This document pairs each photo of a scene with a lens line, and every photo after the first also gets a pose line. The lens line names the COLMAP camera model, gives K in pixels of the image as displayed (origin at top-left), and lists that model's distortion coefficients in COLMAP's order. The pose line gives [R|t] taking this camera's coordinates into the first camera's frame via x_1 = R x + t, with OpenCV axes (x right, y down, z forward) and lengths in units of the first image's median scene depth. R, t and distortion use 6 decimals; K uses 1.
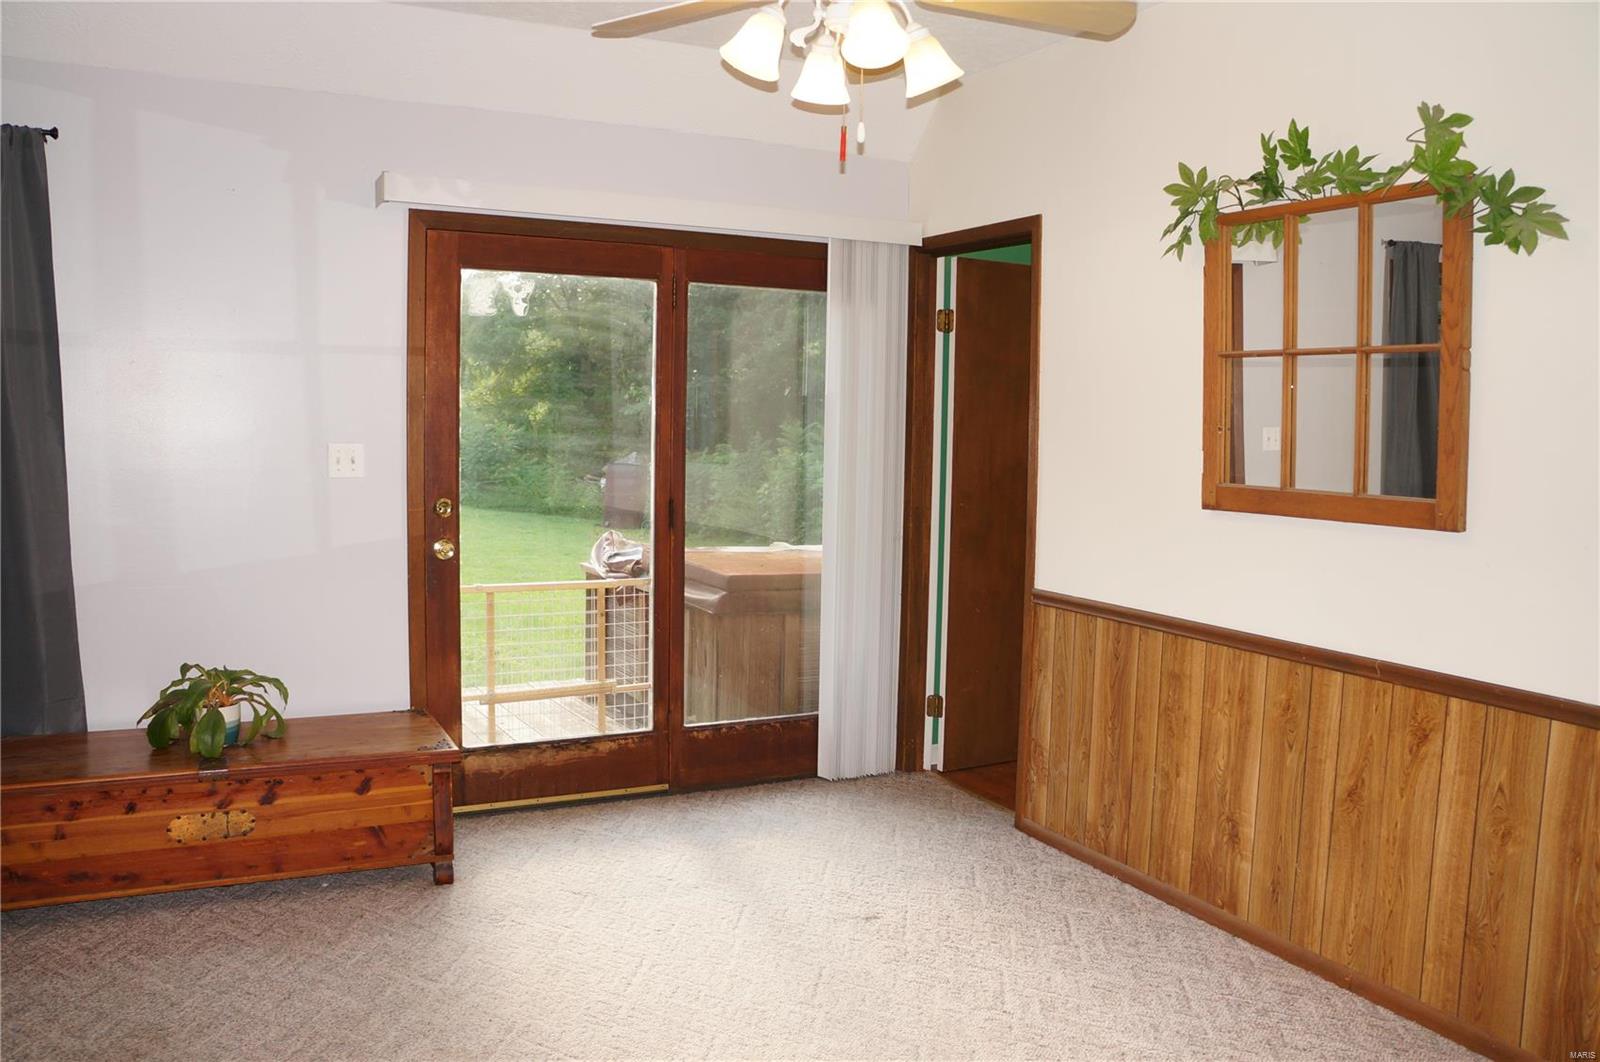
lens RADIAL K [[1256.9, 0, 808.9], [0, 1256.9, 523.3], [0, 0, 1]] dist [-0.176505, 0.113450]
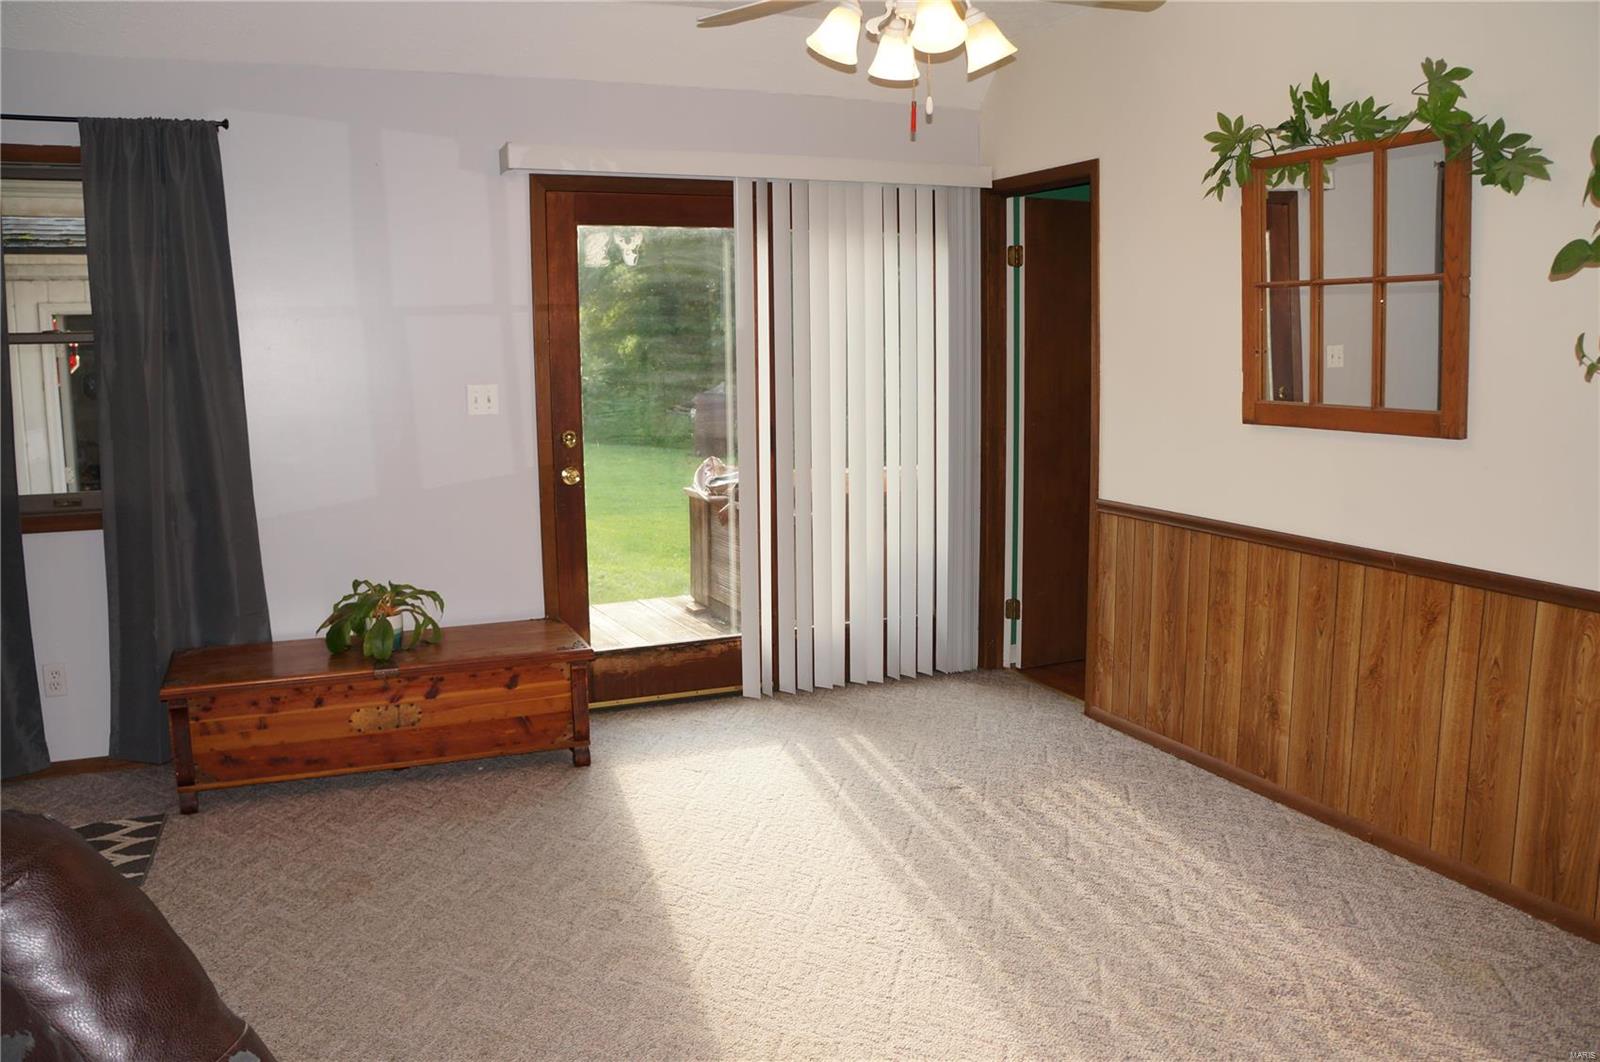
lens RADIAL K [[1256.9, 0, 812.2], [0, 1256.9, 534.7], [0, 0, 1]] dist [-0.176505, 0.113450]
pose [[0.997409, -0.020165, -0.069058, 0.003414], [0.024787, 0.997462, 0.066746, 0.004917], [0.067537, -0.068284, 0.995377, -0.148468]]
